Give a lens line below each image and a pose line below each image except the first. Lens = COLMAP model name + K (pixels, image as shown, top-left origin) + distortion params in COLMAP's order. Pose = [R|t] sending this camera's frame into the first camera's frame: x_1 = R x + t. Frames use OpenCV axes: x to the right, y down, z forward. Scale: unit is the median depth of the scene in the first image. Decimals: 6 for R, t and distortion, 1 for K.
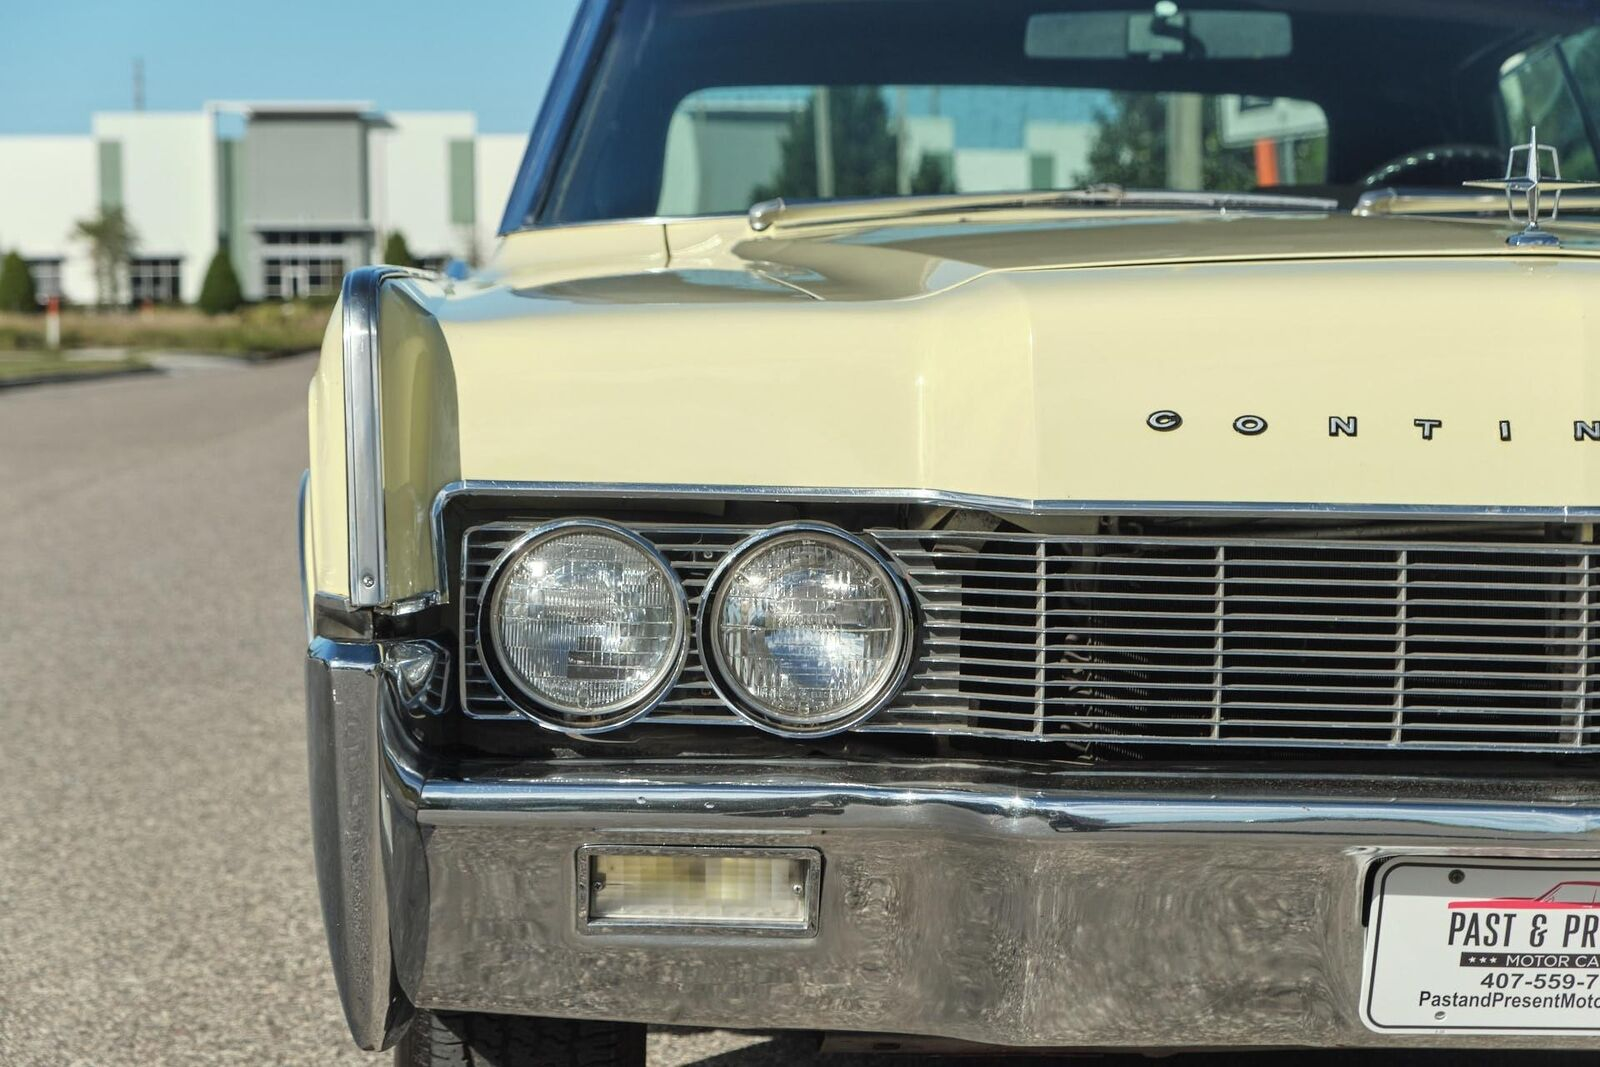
lens RADIAL K [[3932.0, 0, 926.1], [0, 3932.0, 534.8], [0, 0, 1]] dist [0.087430, -0.061977]
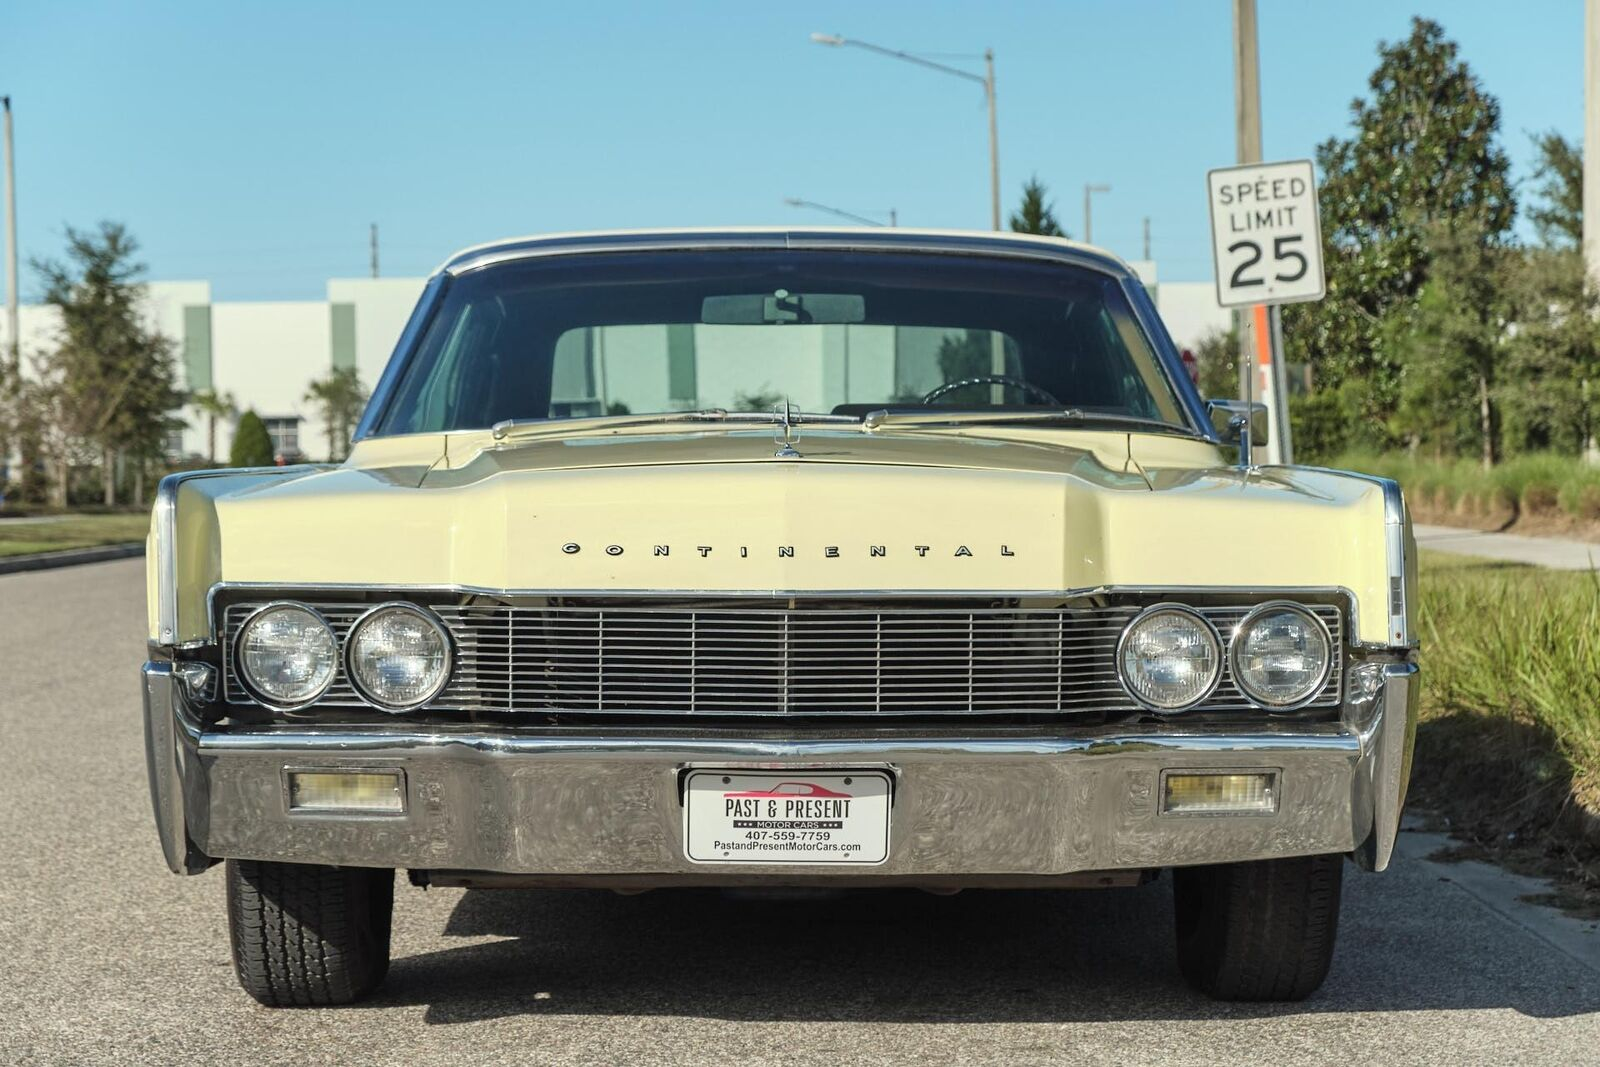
lens RADIAL K [[3961.4, 0, 973.0], [0, 3961.4, 544.5], [0, 0, 1]] dist [0.051723, 0.078200]
pose [[0.998695, -0.008159, -0.050408, 0.353377], [0.006366, 0.999344, -0.035639, 0.040227], [0.050666, 0.035271, 0.998093, -0.951782]]
